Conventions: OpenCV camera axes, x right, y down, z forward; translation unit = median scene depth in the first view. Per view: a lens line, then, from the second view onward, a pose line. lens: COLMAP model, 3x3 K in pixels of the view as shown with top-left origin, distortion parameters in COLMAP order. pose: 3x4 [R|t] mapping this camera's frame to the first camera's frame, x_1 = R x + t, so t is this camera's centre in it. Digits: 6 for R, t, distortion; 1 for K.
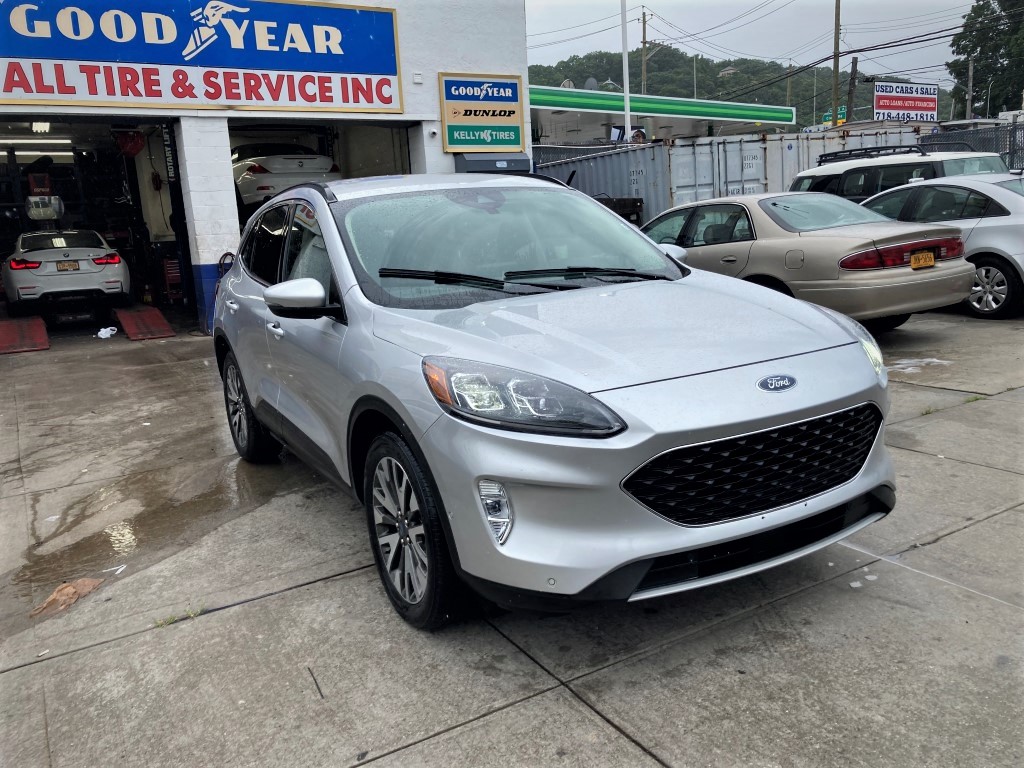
lens RADIAL K [[839.2, 0, 506.5], [0, 839.2, 385.1], [0, 0, 1]] dist [0.006103, 0.012844]
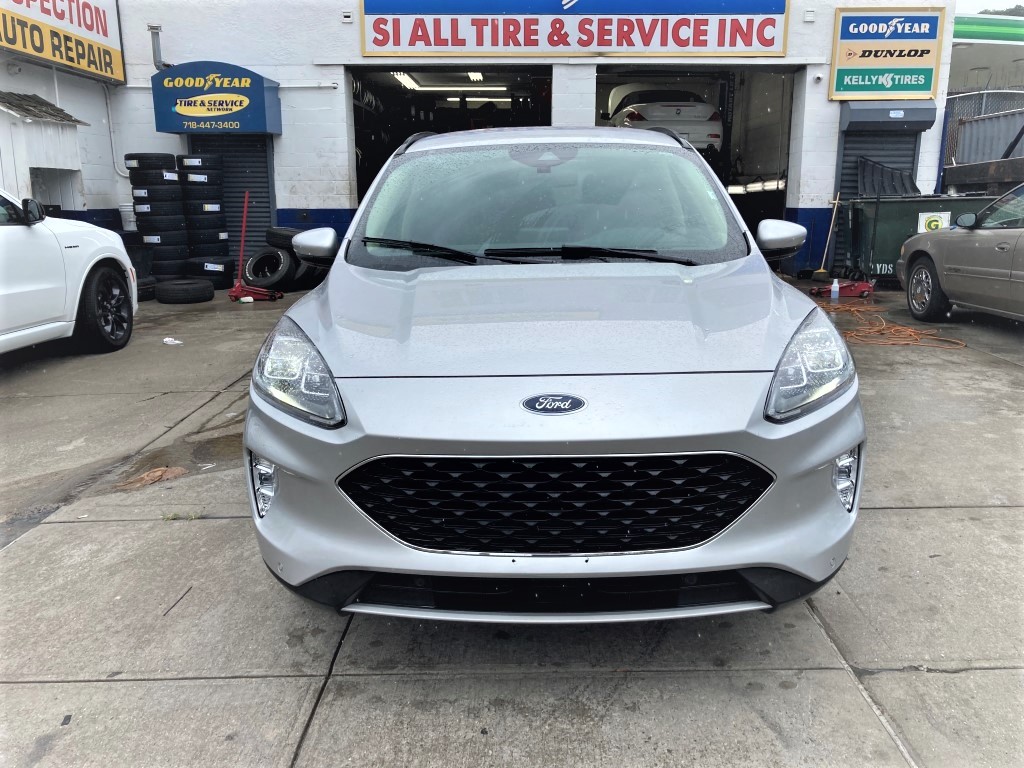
lens RADIAL K [[845.5, 0, 519.1], [0, 845.5, 382.5], [0, 0, 1]] dist [0.009933, 0.003320]
pose [[0.862296, 0.164917, -0.478799, 0.145826], [-0.138825, 0.986248, 0.089685, -0.019425], [0.487005, -0.010866, 0.873332, 0.060139]]
